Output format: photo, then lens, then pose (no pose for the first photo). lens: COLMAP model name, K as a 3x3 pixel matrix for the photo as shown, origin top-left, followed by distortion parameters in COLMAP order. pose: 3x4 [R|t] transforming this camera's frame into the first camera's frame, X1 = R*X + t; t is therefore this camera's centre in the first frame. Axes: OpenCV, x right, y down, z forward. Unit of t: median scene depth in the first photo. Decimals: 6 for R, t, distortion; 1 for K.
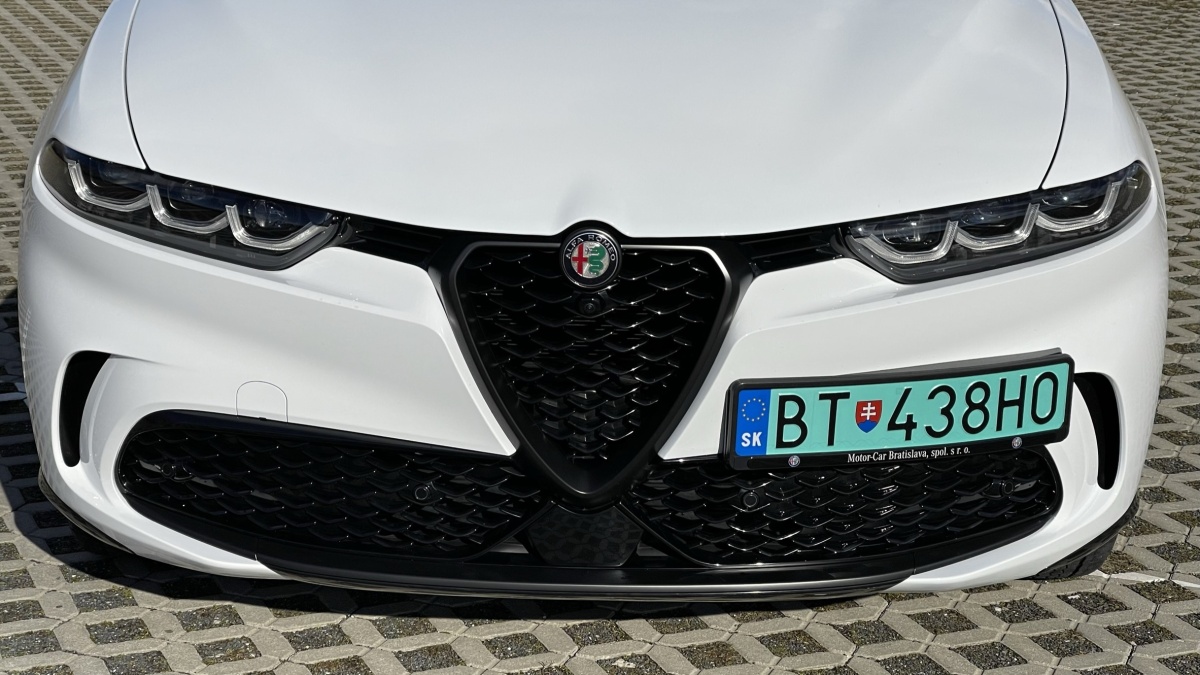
lens RADIAL K [[2194.0, 0, 592.0], [0, 2194.0, 335.4], [0, 0, 1]] dist [0.173278, 0.281919]
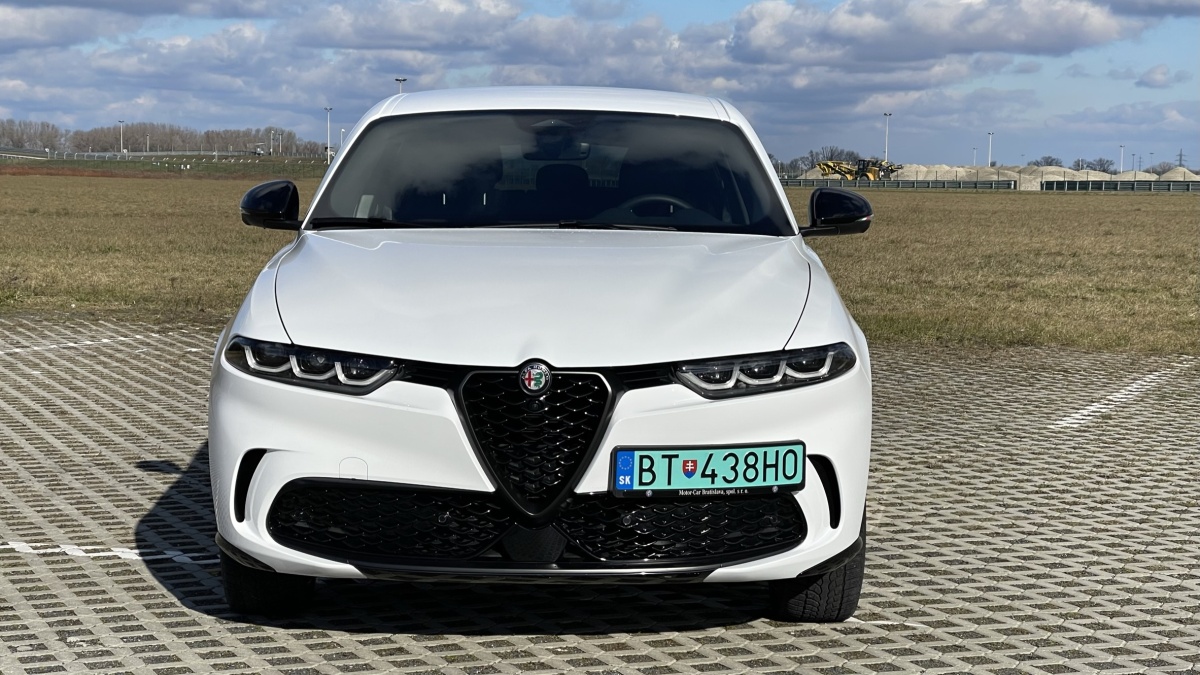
lens RADIAL K [[2194.0, 0, 592.0], [0, 2194.0, 335.4], [0, 0, 1]] dist [0.173278, 0.281919]
pose [[0.999939, -0.009791, 0.005188, 0.036418], [0.010624, 0.980150, -0.197974, 0.283192], [-0.003146, 0.198017, 0.980193, -0.785829]]
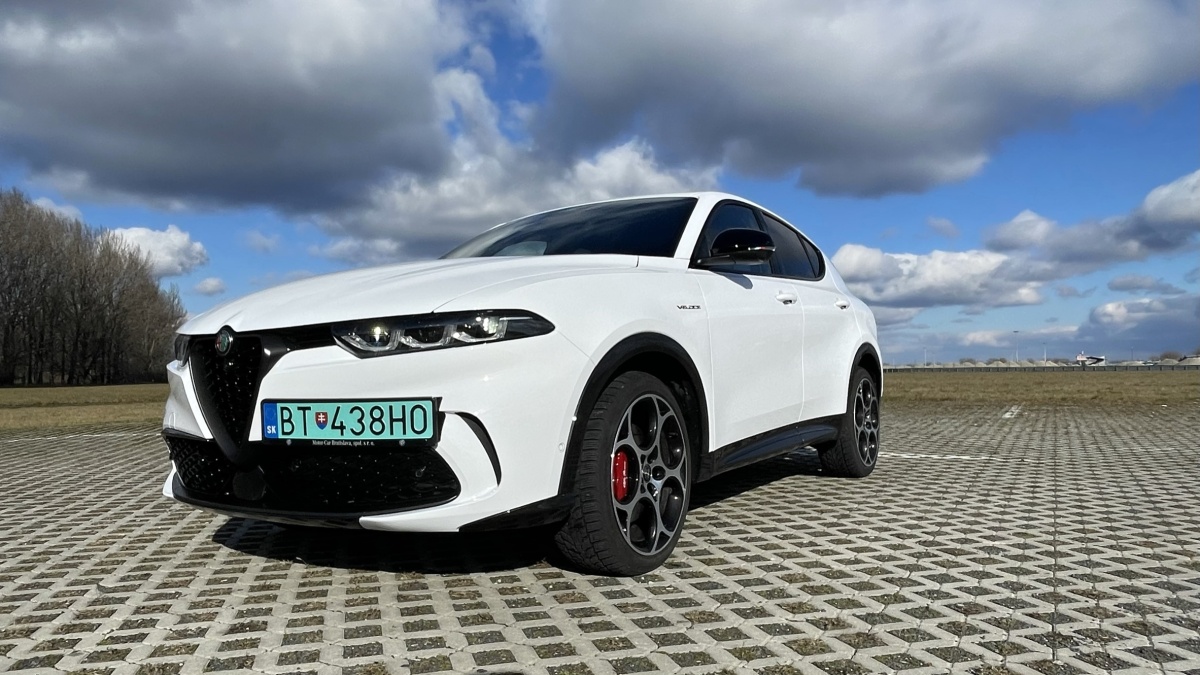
lens RADIAL K [[819.9, 0, 600.0], [0, 819.9, 337.5], [0, 0, 1]] dist [-0.004352, -0.002024]
pose [[0.847425, -0.060700, -0.527434, 0.717402], [-0.107077, 0.953487, -0.281773, 0.143681], [0.520005, 0.295258, 0.801510, 0.517005]]
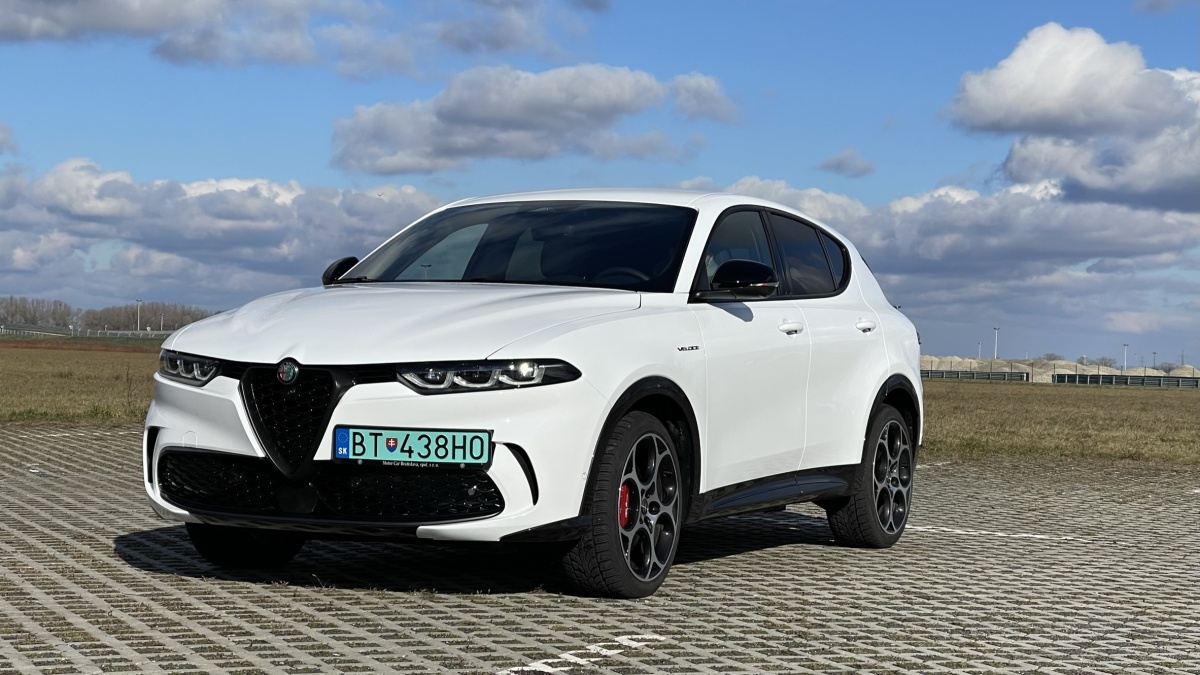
lens RADIAL K [[2194.0, 0, 592.0], [0, 2194.0, 335.4], [0, 0, 1]] dist [0.173278, 0.281919]
pose [[0.900561, 0.001663, -0.434727, 1.331509], [-0.127312, 0.957160, -0.260070, 0.505339], [0.415671, 0.289555, 0.862192, -0.969831]]
